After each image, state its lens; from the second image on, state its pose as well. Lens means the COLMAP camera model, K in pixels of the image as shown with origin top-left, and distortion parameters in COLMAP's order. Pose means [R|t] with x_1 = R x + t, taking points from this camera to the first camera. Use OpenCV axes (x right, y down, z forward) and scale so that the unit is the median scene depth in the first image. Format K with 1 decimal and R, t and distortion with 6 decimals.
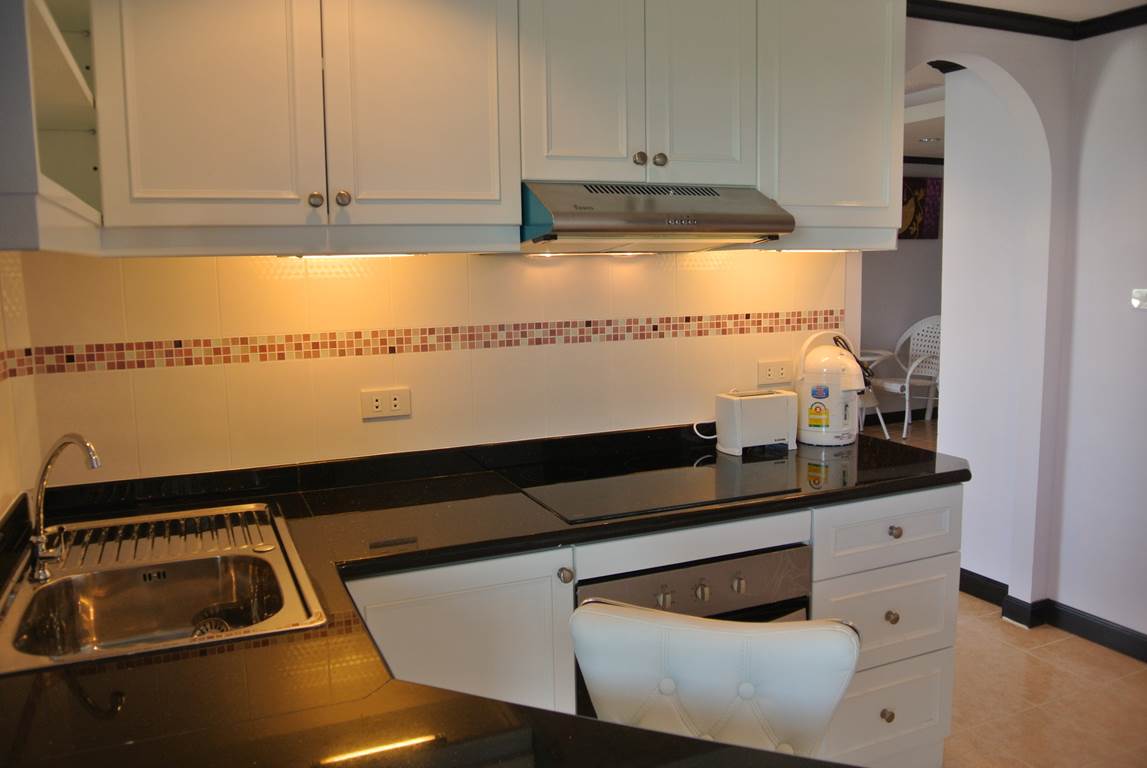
lens RADIAL K [[892.8, 0, 573.5], [0, 892.8, 384.0], [0, 0, 1]] dist [-0.100470, 0.051466]
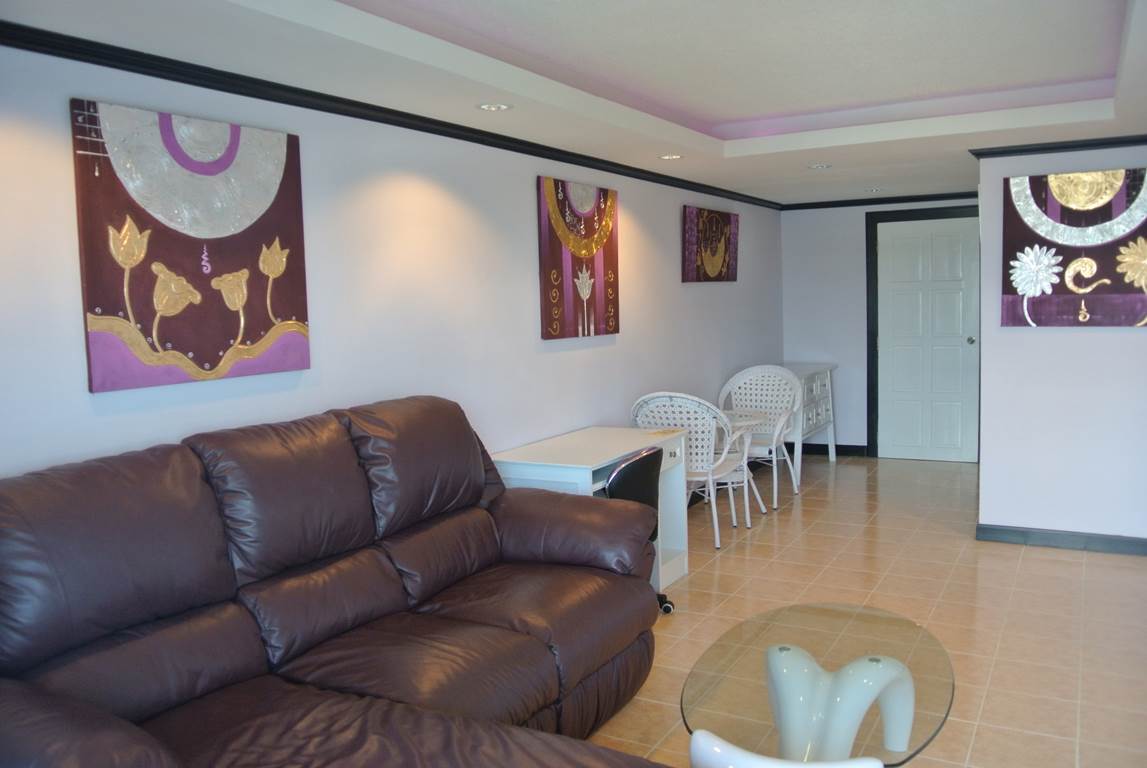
lens RADIAL K [[892.8, 0, 573.5], [0, 892.8, 384.0], [0, 0, 1]] dist [-0.100470, 0.051466]
pose [[0.803535, -0.062097, 0.592010, -0.296416], [0.096330, 0.995000, -0.026382, -0.056914], [-0.587411, 0.078227, 0.805499, 0.403289]]
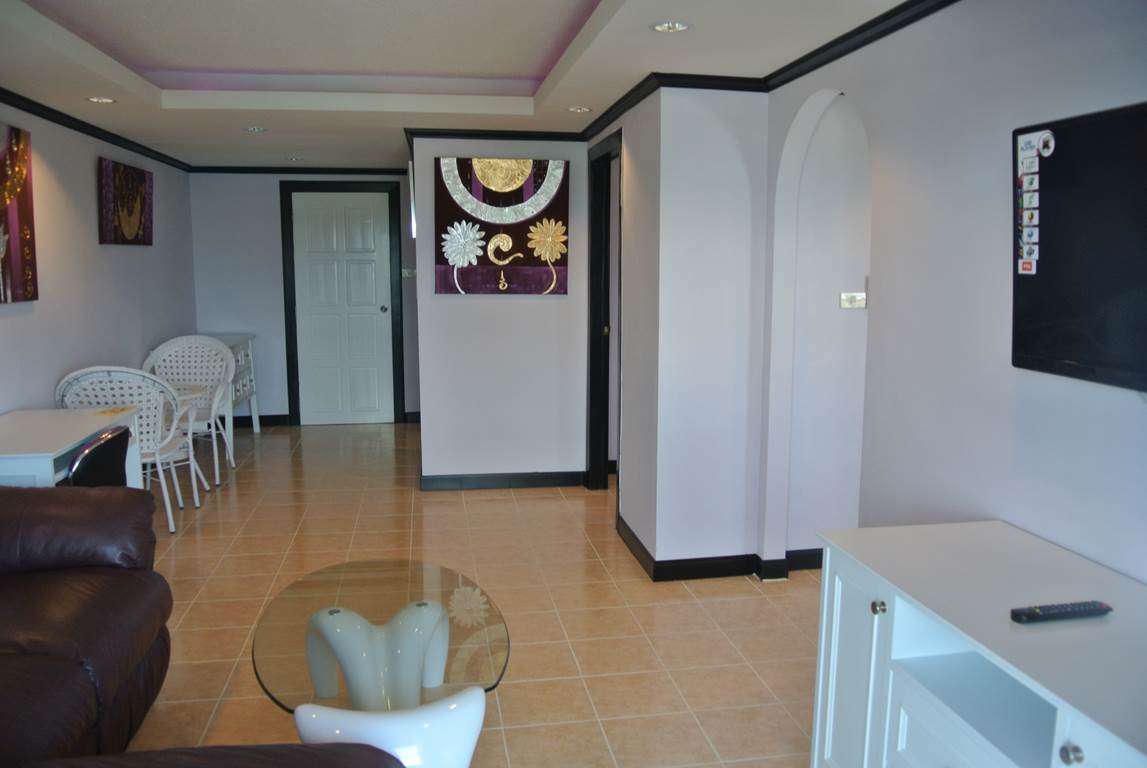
lens RADIAL K [[892.8, 0, 573.5], [0, 892.8, 384.0], [0, 0, 1]] dist [-0.100470, 0.051466]
pose [[0.231059, -0.110426, 0.966653, -0.339162], [0.123416, 0.988839, 0.083461, -0.060385], [-0.965080, 0.100016, 0.242109, 0.466855]]
